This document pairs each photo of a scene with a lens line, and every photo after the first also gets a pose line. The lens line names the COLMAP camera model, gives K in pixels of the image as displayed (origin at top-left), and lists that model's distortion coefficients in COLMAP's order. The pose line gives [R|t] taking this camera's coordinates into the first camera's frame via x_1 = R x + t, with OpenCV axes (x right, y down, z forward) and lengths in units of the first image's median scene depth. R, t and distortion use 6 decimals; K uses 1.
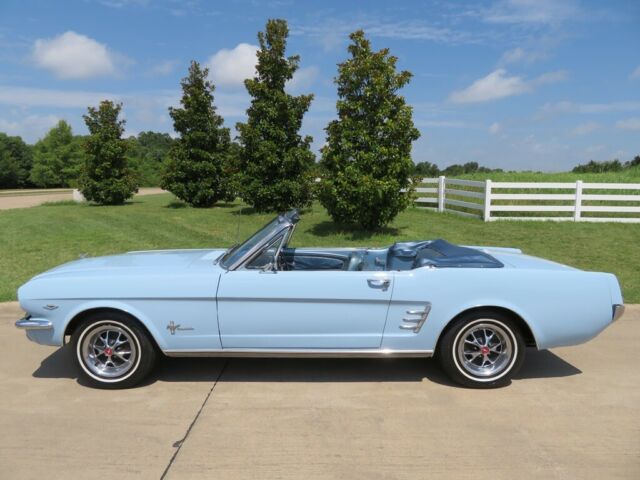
lens RADIAL K [[460.5, 0, 319.3], [0, 460.5, 237.7], [0, 0, 1]] dist [-0.007745, 0.000203]
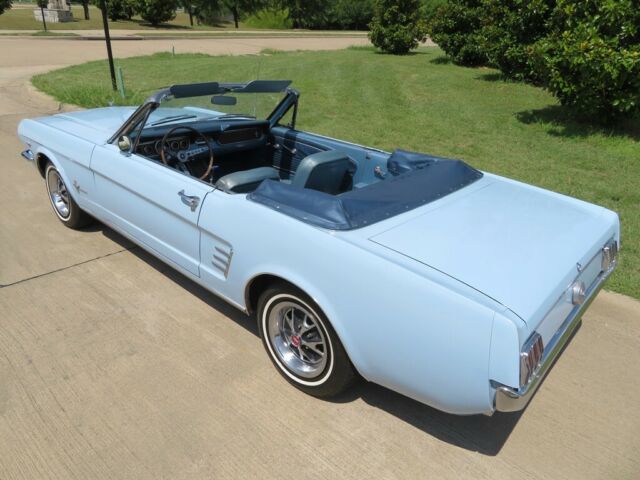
lens RADIAL K [[460.5, 0, 318.7], [0, 460.5, 239.8], [0, 0, 1]] dist [-0.007745, 0.000203]
pose [[0.748378, 0.319278, -0.581370, 0.197693], [-0.127772, 0.929498, 0.345987, -0.033211], [0.650849, -0.184646, 0.736411, 0.153315]]
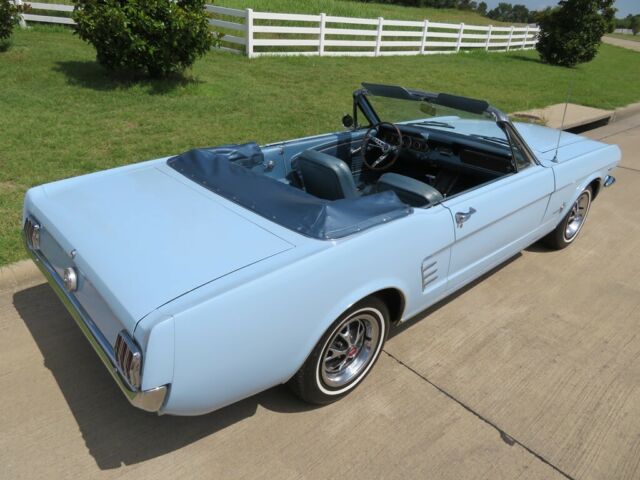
lens RADIAL K [[460.5, 0, 318.6], [0, 460.5, 237.4], [0, 0, 1]] dist [-0.007745, 0.000203]
pose [[0.739842, -0.263906, 0.618859, -0.209221], [0.020374, 0.928220, 0.371473, -0.040936], [-0.672472, -0.262222, 0.692114, 0.164904]]
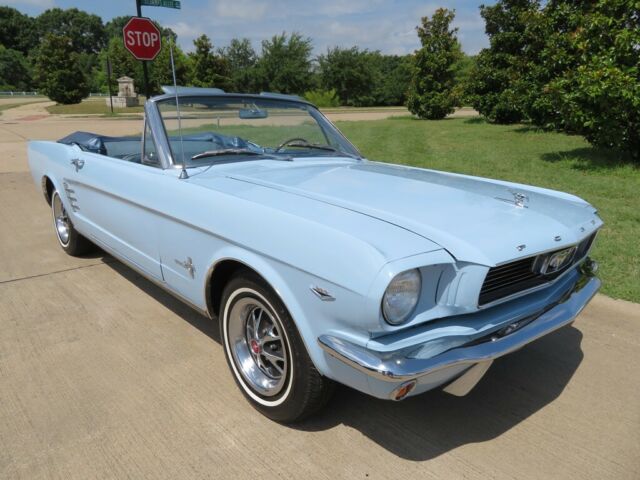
lens RADIAL K [[460.5, 0, 319.6], [0, 460.5, 241.7], [0, 0, 1]] dist [-0.007745, 0.000203]
pose [[0.676902, 0.218147, -0.703005, 0.233940], [-0.096168, 0.973098, 0.209361, 0.002452], [0.729764, -0.074110, 0.679670, 0.186720]]
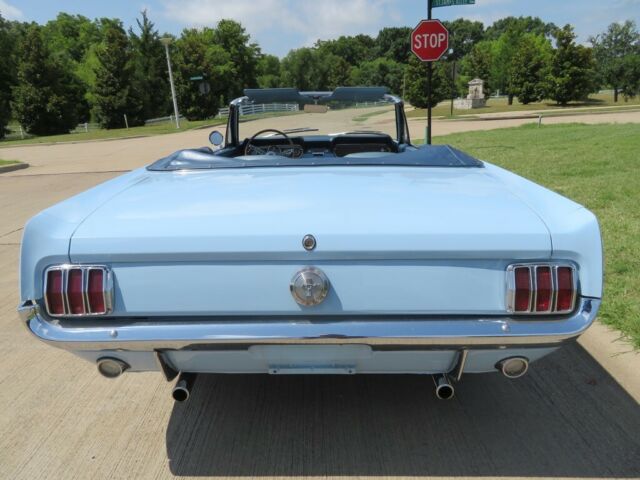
lens RADIAL K [[460.5, 0, 316.9], [0, 460.5, 243.2], [0, 0, 1]] dist [-0.007745, 0.000203]
pose [[-0.007807, 0.275115, -0.961379, 0.274543], [-0.074067, 0.958609, 0.274924, -0.007221], [0.997223, 0.073353, 0.012893, 0.334803]]
